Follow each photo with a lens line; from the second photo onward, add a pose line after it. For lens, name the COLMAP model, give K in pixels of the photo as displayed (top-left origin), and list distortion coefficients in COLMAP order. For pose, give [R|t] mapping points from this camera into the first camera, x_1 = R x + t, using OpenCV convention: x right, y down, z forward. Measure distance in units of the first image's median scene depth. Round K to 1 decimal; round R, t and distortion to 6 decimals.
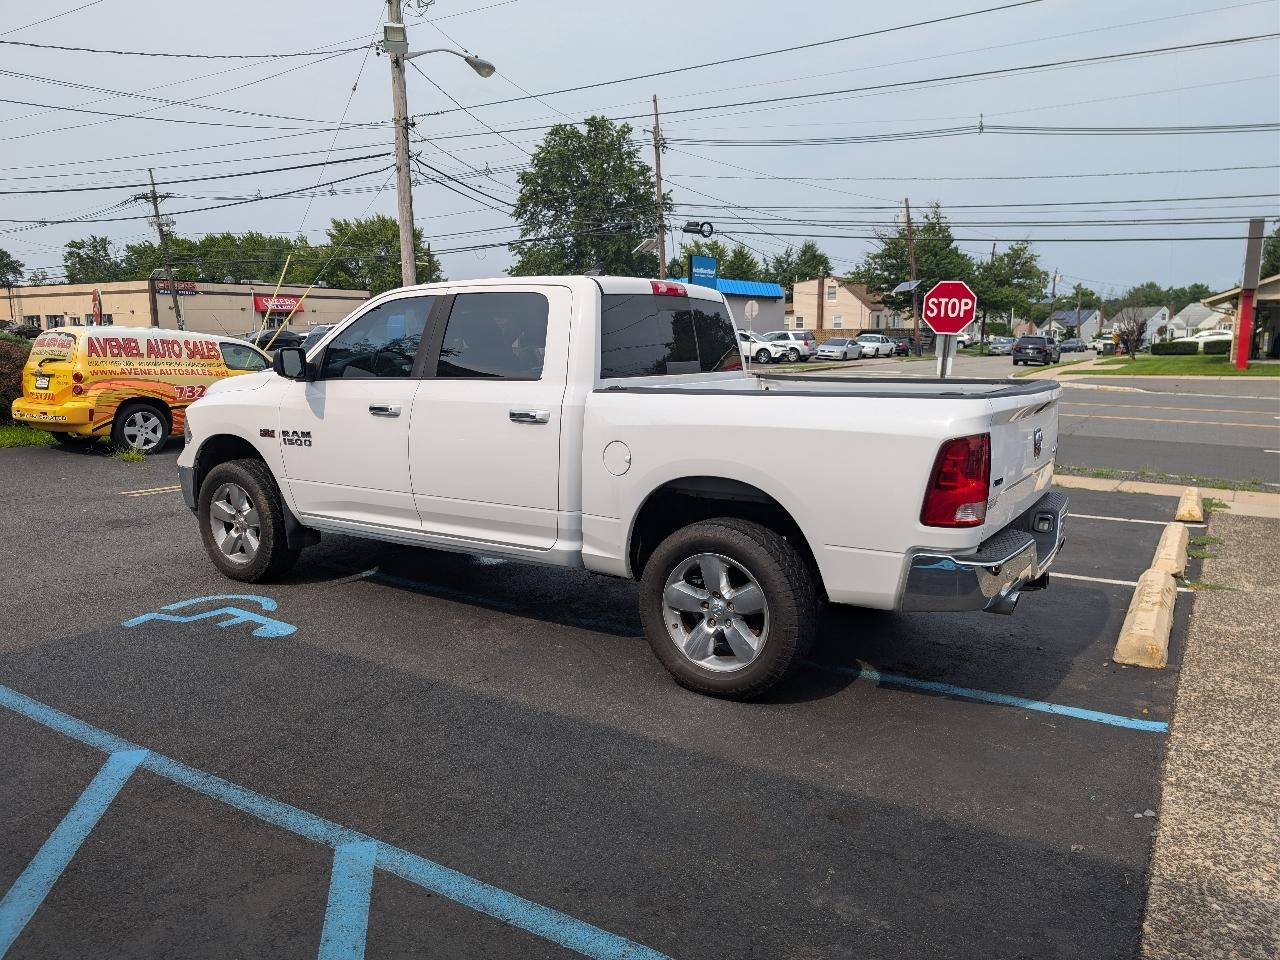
lens RADIAL K [[917.6, 0, 637.7], [0, 917.6, 480.2], [0, 0, 1]] dist [0.011493, -0.002470]
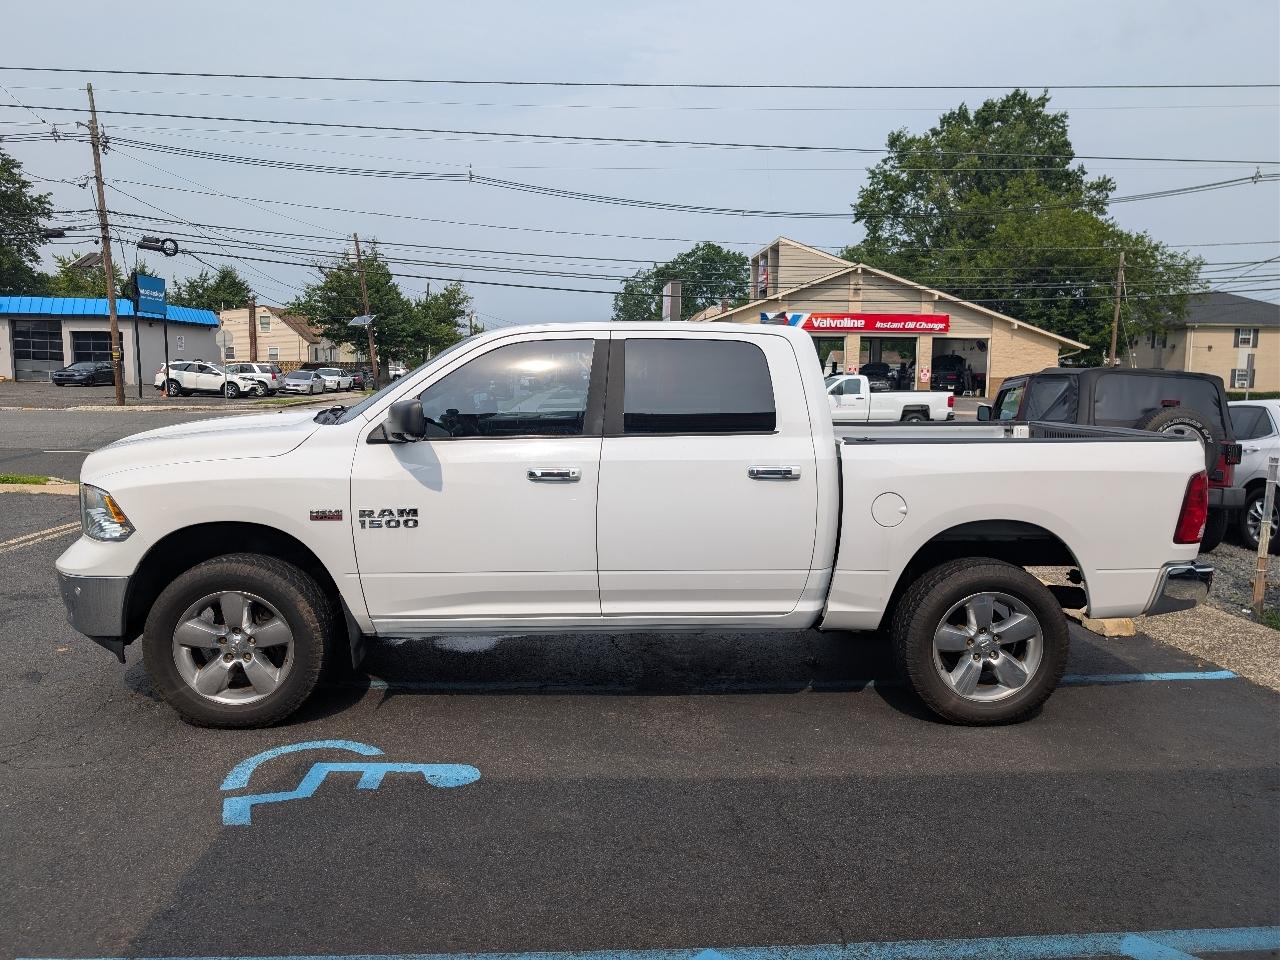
lens RADIAL K [[917.6, 0, 637.7], [0, 917.6, 480.2], [0, 0, 1]] dist [0.011493, -0.002470]
pose [[0.808332, -0.059087, 0.585755, -0.090761], [0.079414, 0.996801, -0.009040, -0.007599], [-0.583347, 0.053824, 0.810438, 0.037513]]
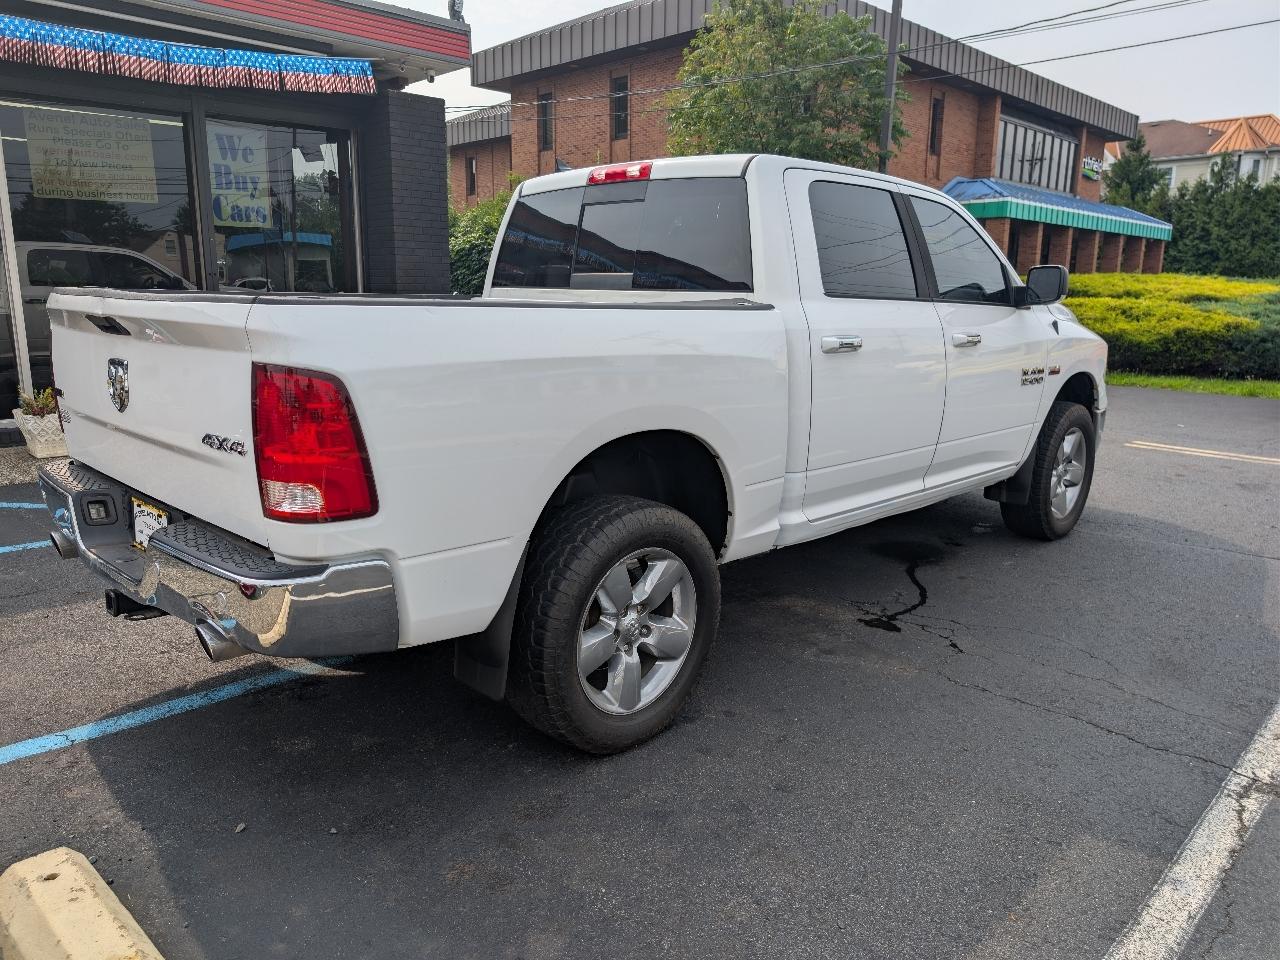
lens RADIAL K [[925.1, 0, 645.2], [0, 925.1, 483.6], [0, 0, 1]] dist [0.005949, 0.001335]
pose [[-0.198473, 0.198974, -0.959697, 0.104278], [-0.163658, 0.958701, 0.232614, -0.019152], [0.966346, 0.203229, -0.157713, 0.155436]]
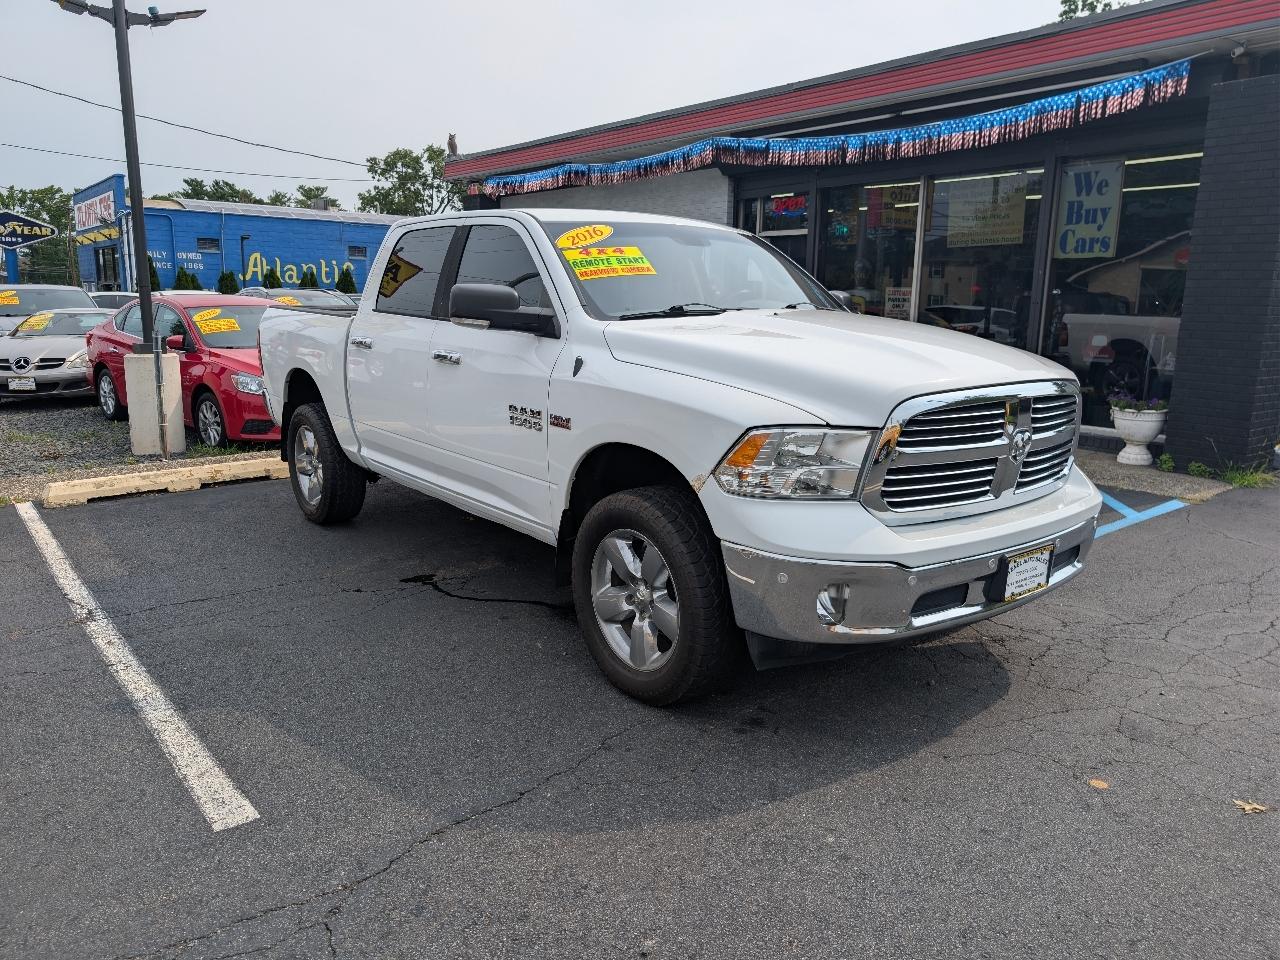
lens RADIAL K [[923.6, 0, 653.8], [0, 923.6, 478.9], [0, 0, 1]] dist [0.002641, -0.000349]
pose [[-0.949345, -0.077277, 0.304587, -0.068194], [0.031610, 0.940888, 0.337238, -0.039272], [-0.312643, 0.329783, -0.890785, 0.268019]]
